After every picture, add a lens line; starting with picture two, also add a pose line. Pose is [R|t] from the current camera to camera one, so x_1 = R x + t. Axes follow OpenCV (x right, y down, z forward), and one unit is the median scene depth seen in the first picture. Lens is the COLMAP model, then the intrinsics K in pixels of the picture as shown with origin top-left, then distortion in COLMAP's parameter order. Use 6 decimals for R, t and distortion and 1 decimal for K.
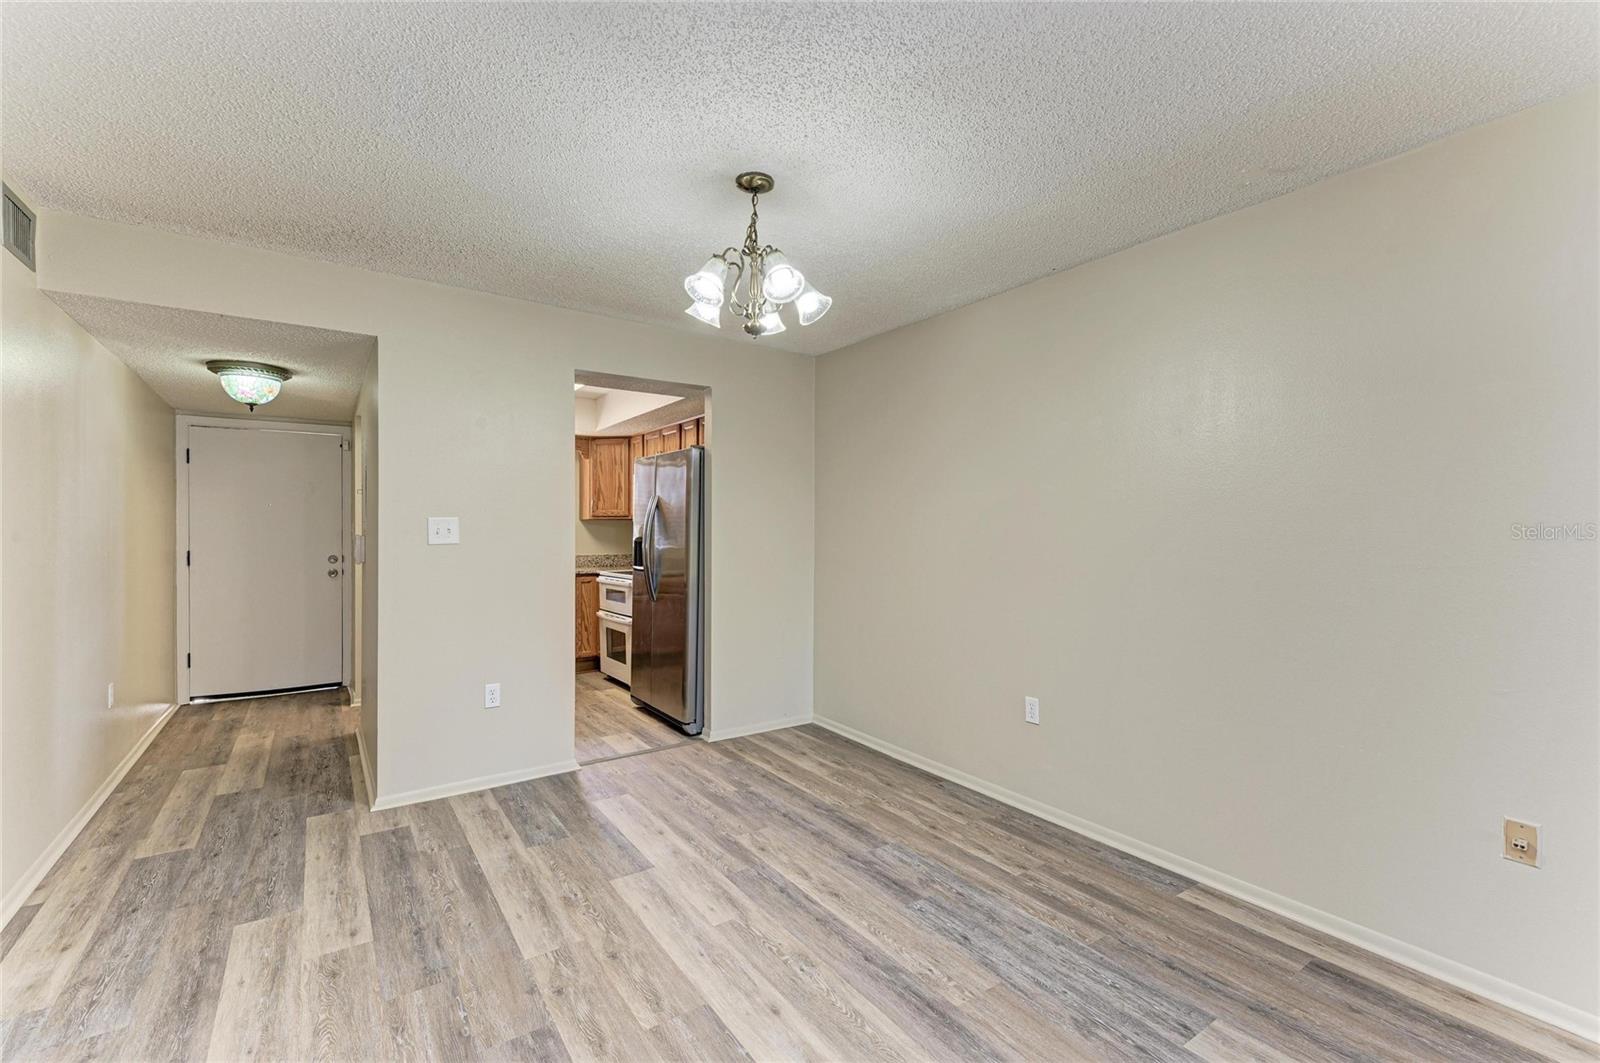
lens RADIAL K [[689.2, 0, 801.6], [0, 689.2, 537.5], [0, 0, 1]] dist [0.027800, -0.011841]
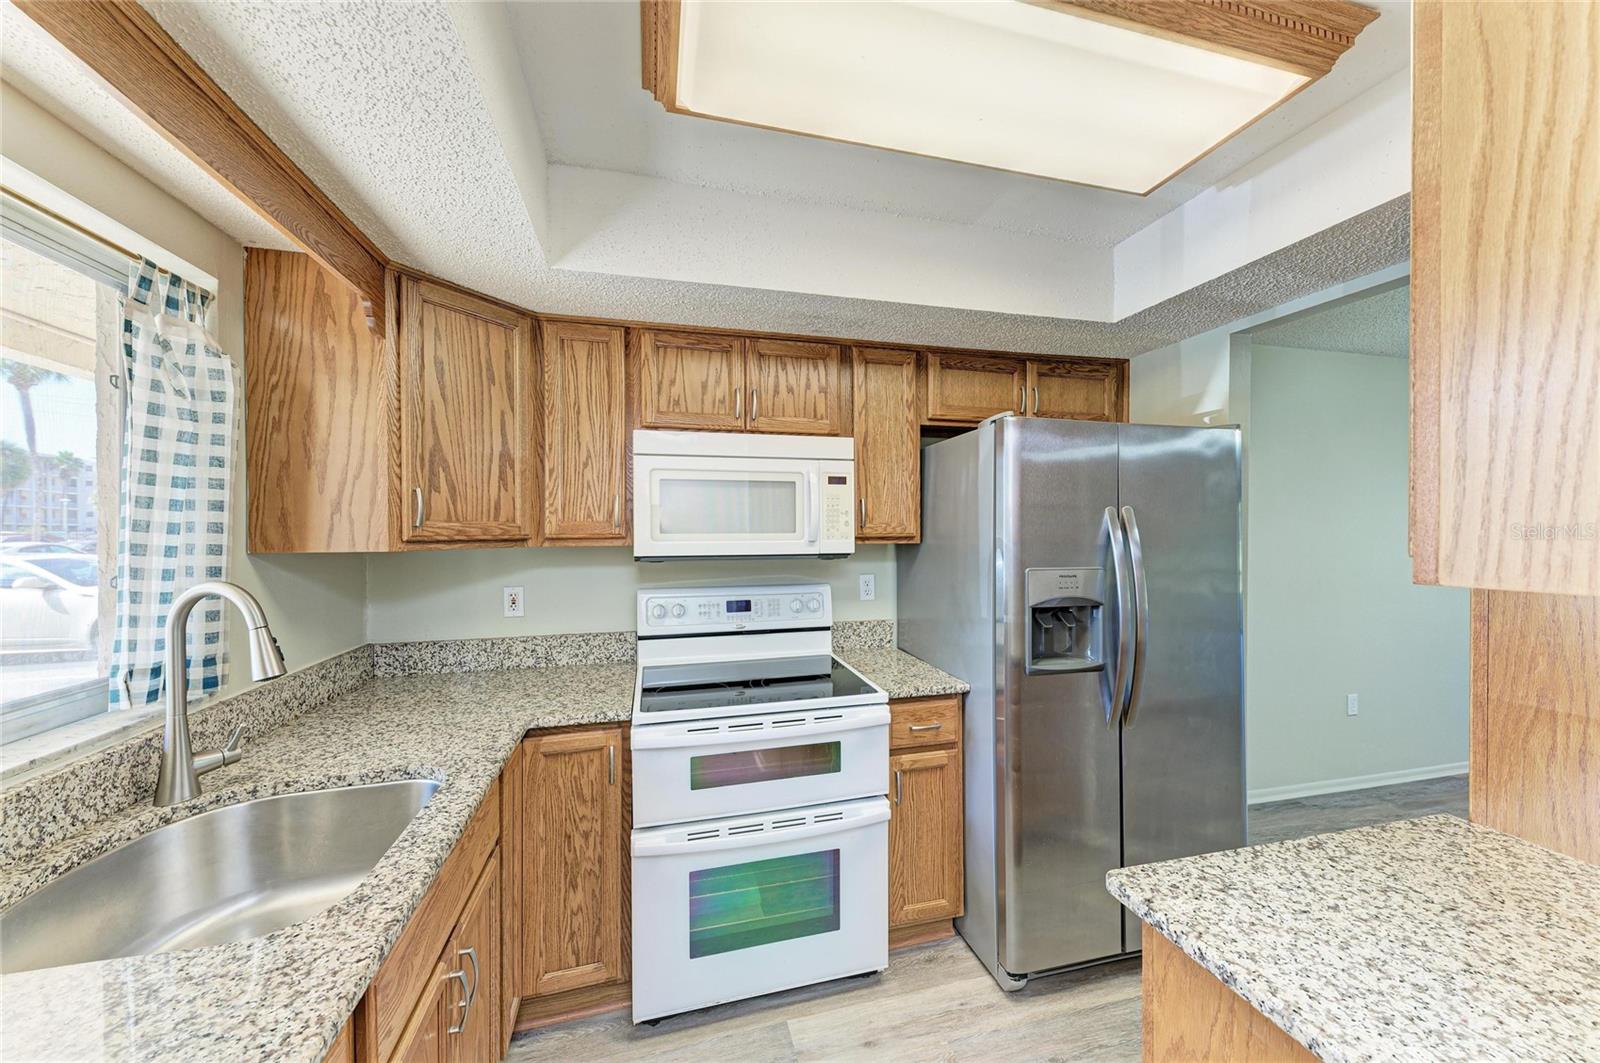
lens RADIAL K [[569.6, 0, 804.2], [0, 569.6, 534.6], [0, 0, 1]] dist [0.030505, -0.009364]
pose [[0.342437, -0.010022, 0.939487, -1.065691], [0.010591, 0.999921, 0.006807, -0.076364], [-0.939481, 0.007619, 0.342516, 1.714621]]
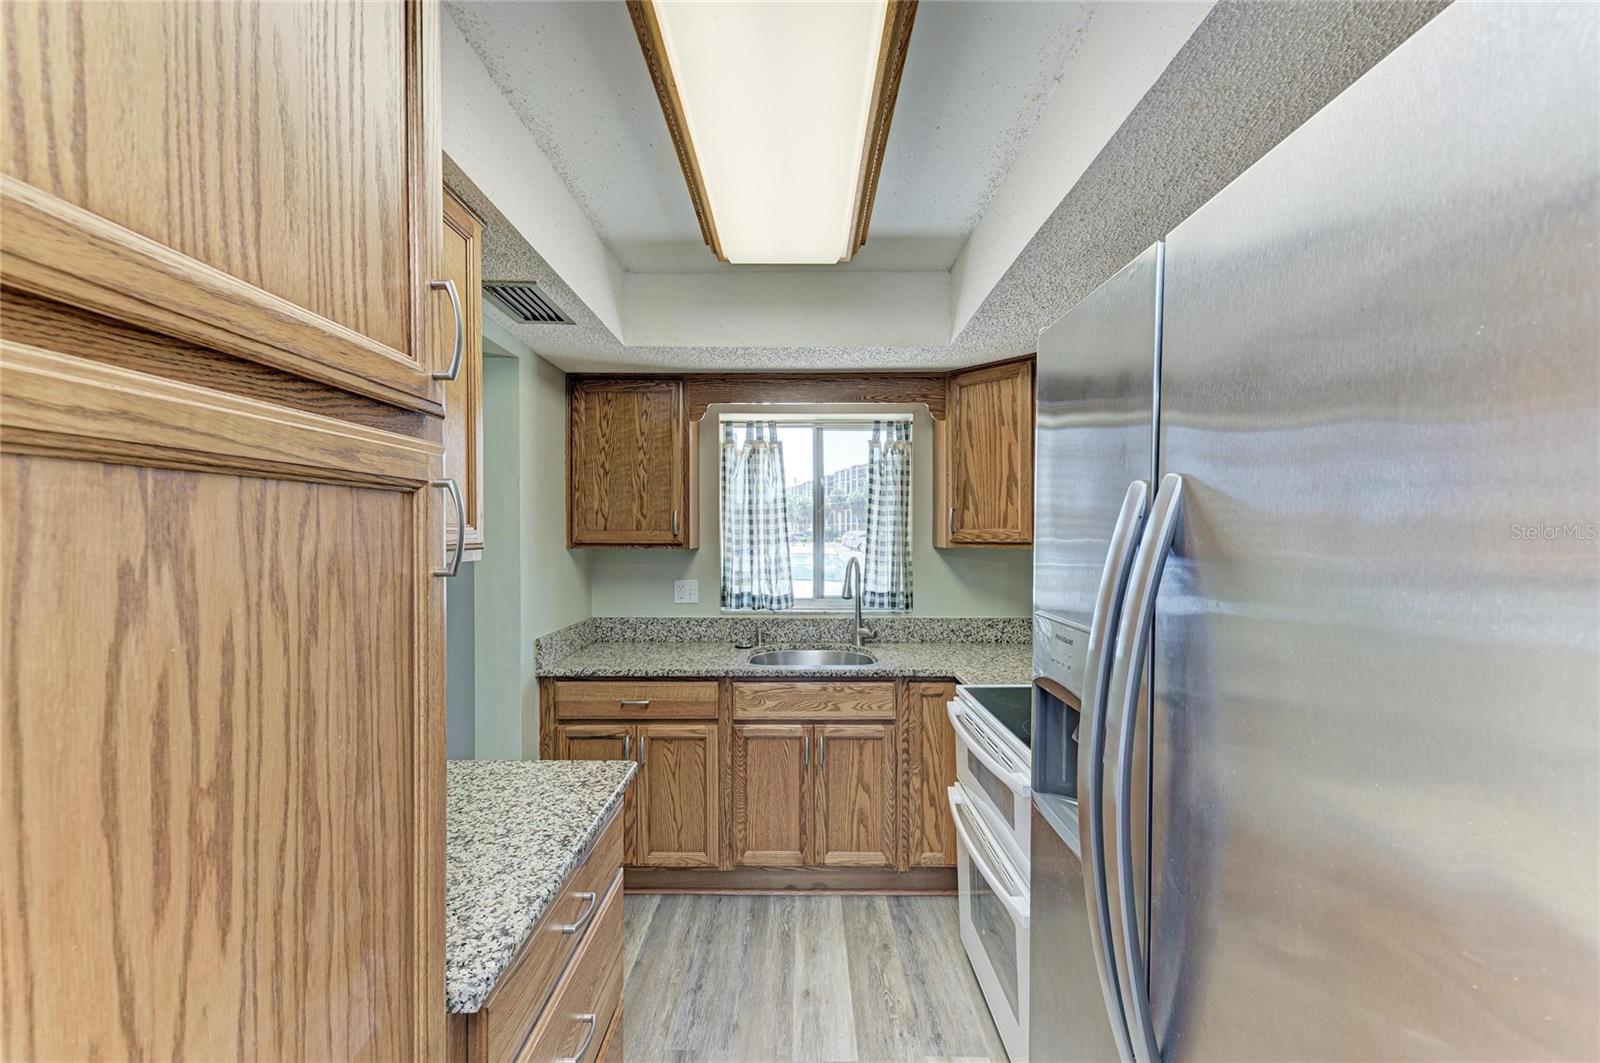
lens RADIAL K [[647.8, 0, 800.0], [0, 647.8, 531.5], [0, 0, 1]] dist [0.027495, -0.008012]
pose [[0.818242, -0.005625, -0.574846, -0.304129], [-0.001915, 0.999920, -0.012510, -0.072979], [0.574870, 0.011337, 0.818166, 1.309182]]
